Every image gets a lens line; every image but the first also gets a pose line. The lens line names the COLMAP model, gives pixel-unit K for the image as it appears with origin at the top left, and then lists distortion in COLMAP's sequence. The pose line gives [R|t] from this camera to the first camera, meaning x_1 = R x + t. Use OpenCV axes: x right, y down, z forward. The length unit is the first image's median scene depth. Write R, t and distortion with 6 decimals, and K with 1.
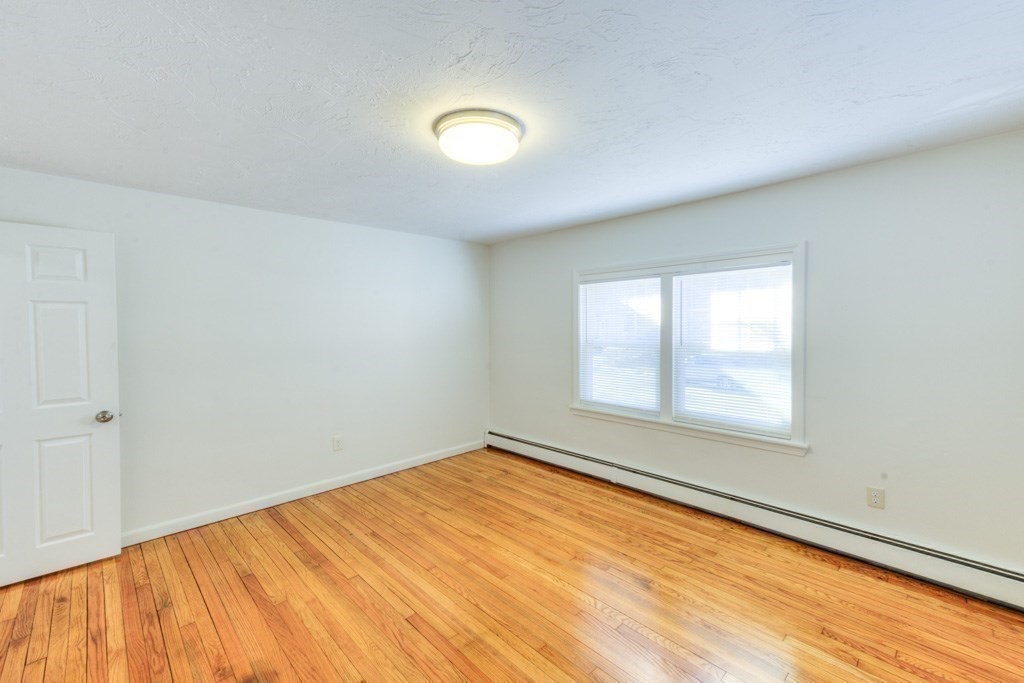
lens RADIAL K [[417.7, 0, 512.0], [0, 417.7, 341.5], [0, 0, 1]] dist [0.023687, -0.000062]
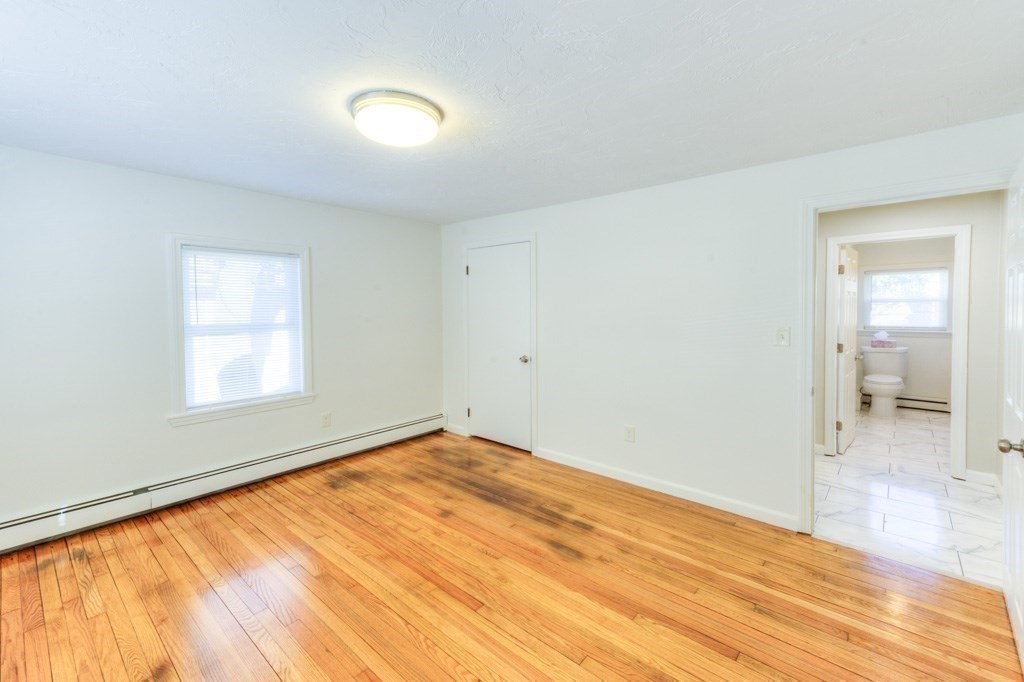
lens RADIAL K [[403.4, 0, 511.1], [0, 403.4, 316.8], [0, 0, 1]] dist [0.021301, 0.000006]
pose [[-0.995429, 0.017622, -0.093862, -0.155120], [0.011445, 0.997757, 0.065947, -0.041185], [0.094813, 0.064571, -0.993399, 1.235218]]
